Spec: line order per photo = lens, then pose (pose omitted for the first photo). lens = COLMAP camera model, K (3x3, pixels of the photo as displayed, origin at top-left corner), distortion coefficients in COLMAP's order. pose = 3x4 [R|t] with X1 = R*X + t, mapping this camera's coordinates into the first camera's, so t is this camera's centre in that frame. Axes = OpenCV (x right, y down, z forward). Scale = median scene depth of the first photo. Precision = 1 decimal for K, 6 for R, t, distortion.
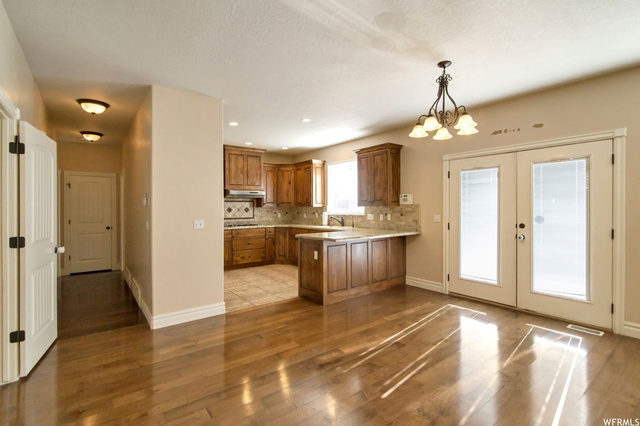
lens RADIAL K [[304.8, 0, 319.3], [0, 304.8, 211.5], [0, 0, 1]] dist [-0.021249, -0.000268]
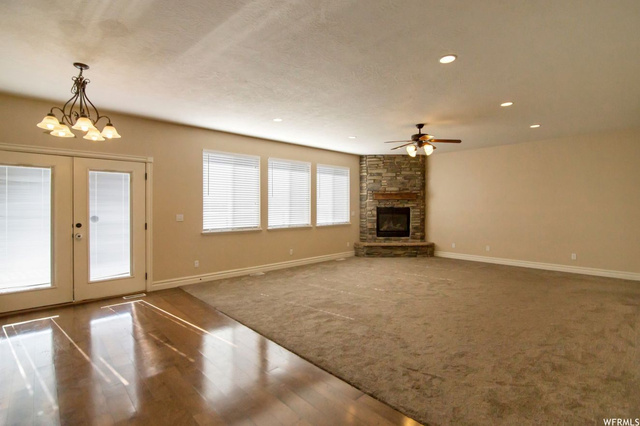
lens RADIAL K [[304.8, 0, 318.2], [0, 304.8, 203.3], [0, 0, 1]] dist [-0.021249, -0.000268]
pose [[-0.123747, 0.013066, 0.992228, -0.530877], [0.008735, 0.999889, -0.012078, -0.011674], [-0.992275, 0.007172, -0.123848, 0.277713]]
